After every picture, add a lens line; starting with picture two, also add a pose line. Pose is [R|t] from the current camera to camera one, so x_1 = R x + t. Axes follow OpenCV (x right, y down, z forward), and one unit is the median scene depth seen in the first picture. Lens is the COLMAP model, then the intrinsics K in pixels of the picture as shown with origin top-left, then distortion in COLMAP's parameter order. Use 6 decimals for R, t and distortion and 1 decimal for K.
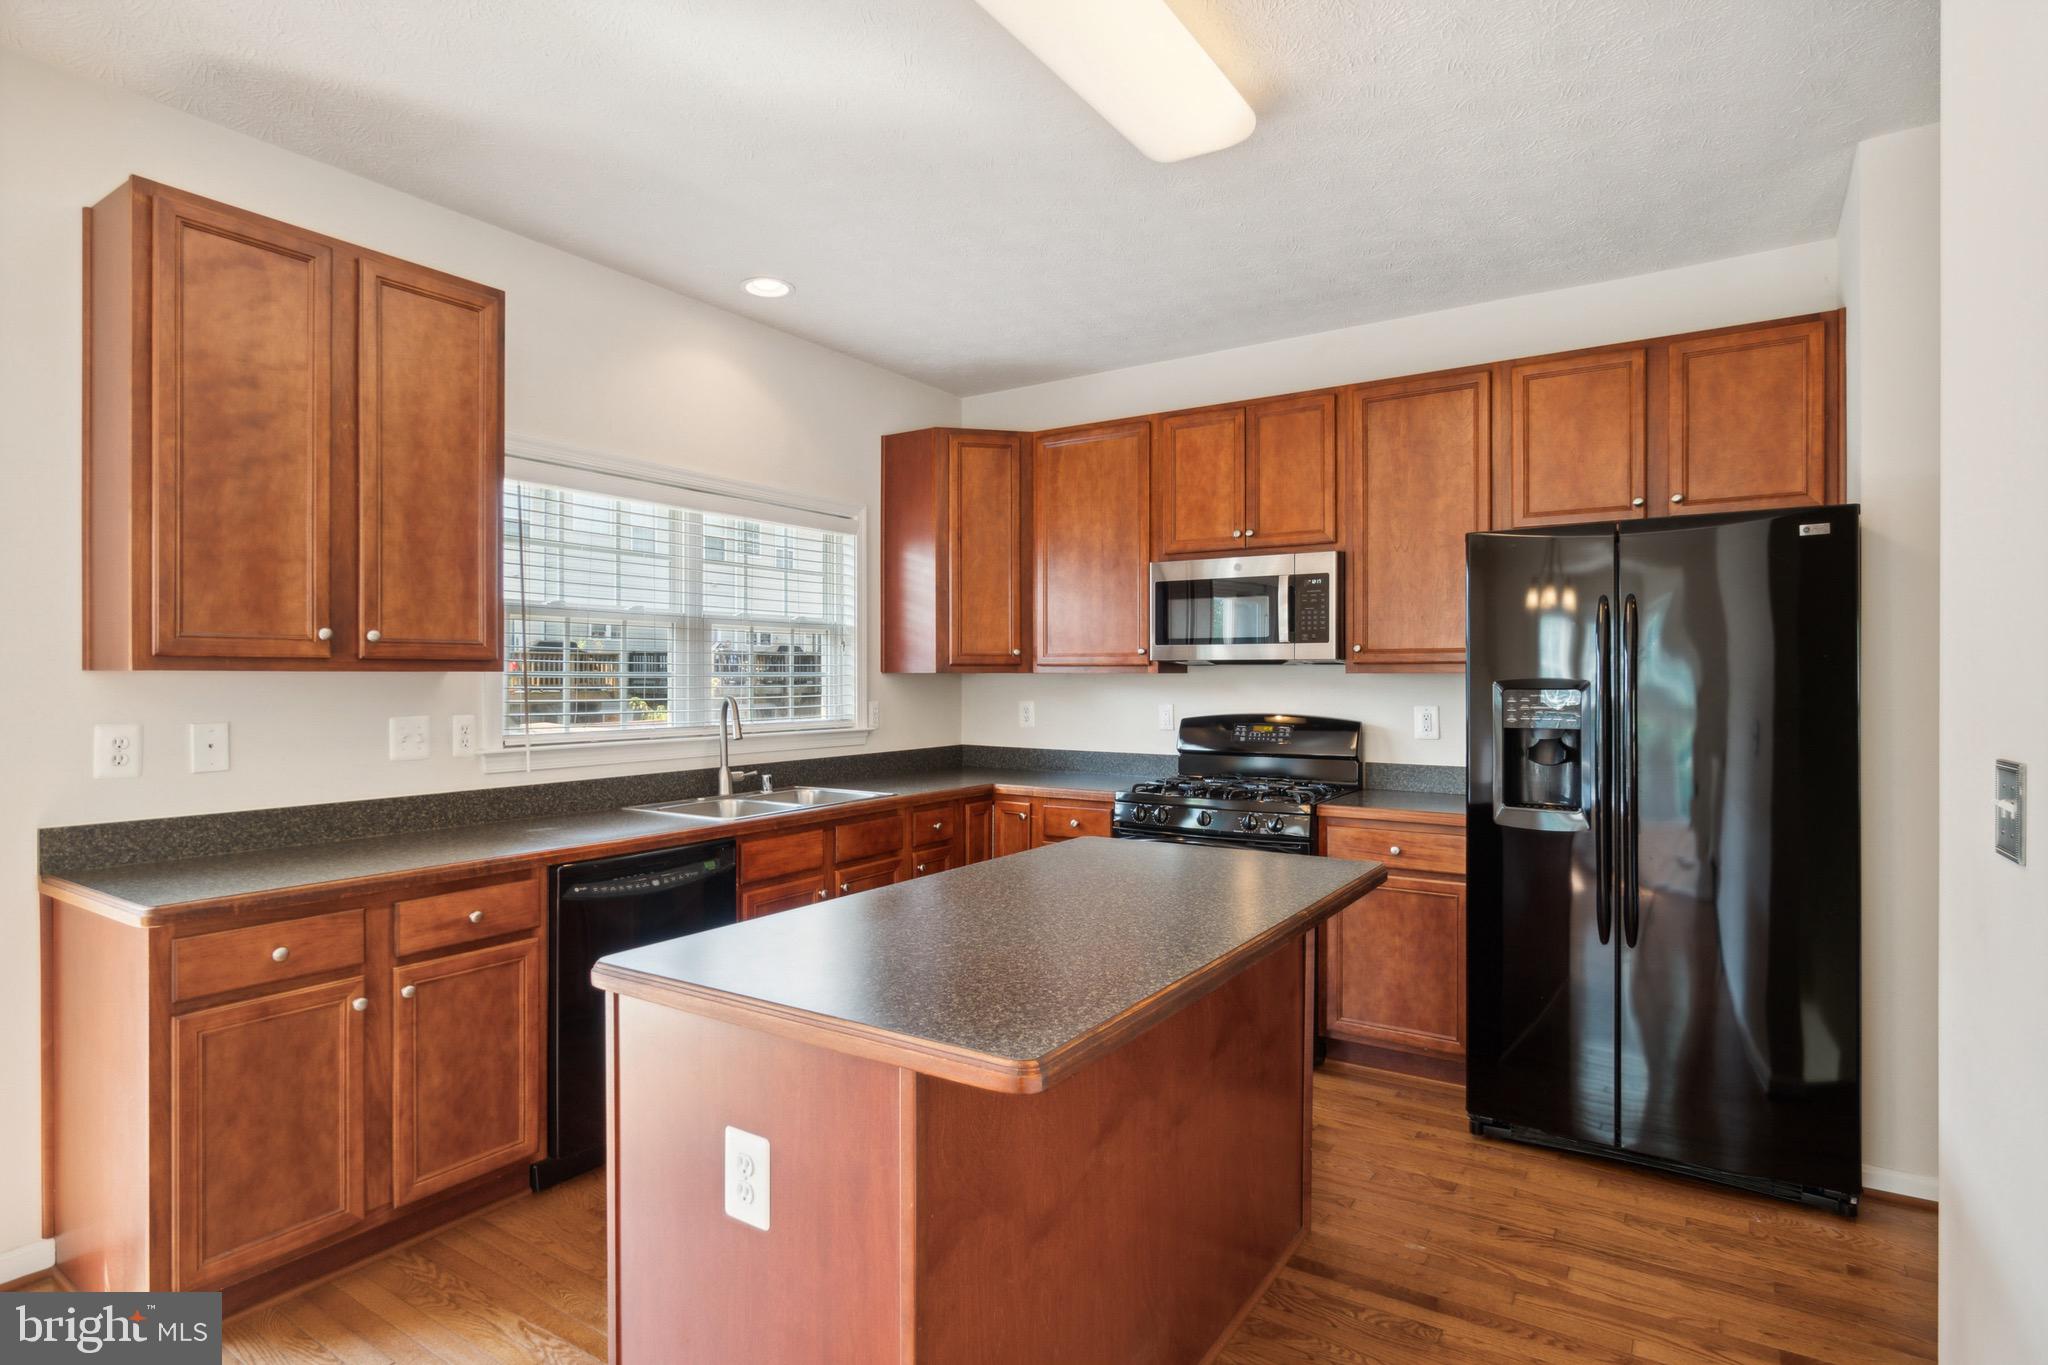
lens RADIAL K [[1071.4, 0, 1024.7], [0, 1071.4, 668.7], [0, 0, 1]] dist [-0.002359, 0.000217]
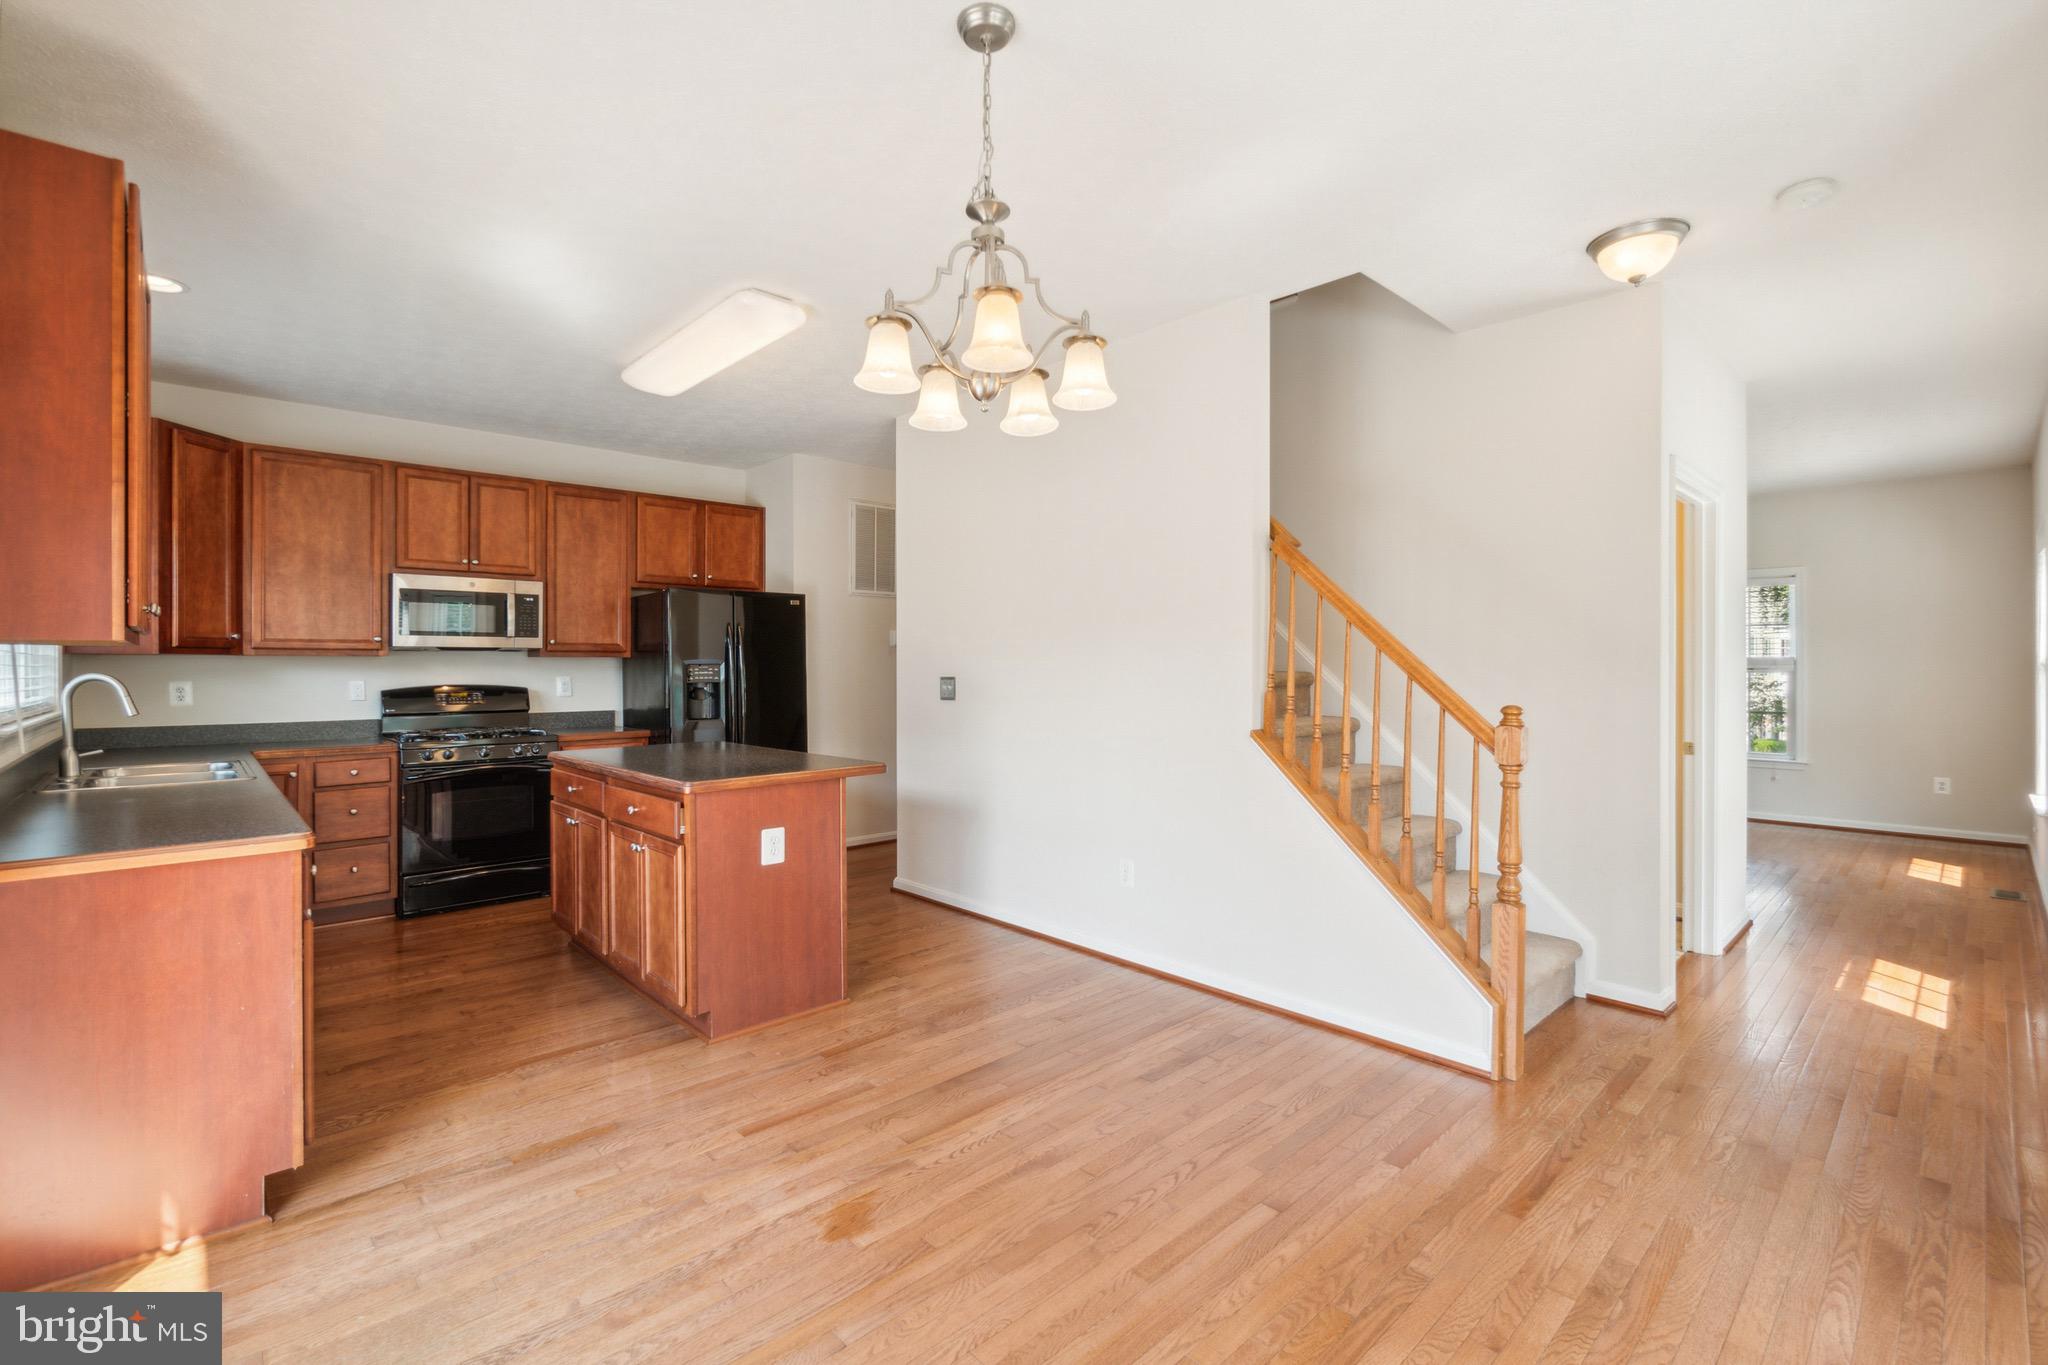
lens RADIAL K [[890.5, 0, 1026.9], [0, 890.5, 671.7], [0, 0, 1]] dist [-0.000375, -0.001381]
pose [[0.231411, -0.002097, 0.972854, -0.811864], [-0.000652, 0.999997, 0.002311, 0.021809], [-0.972856, -0.001169, 0.231409, -0.027270]]
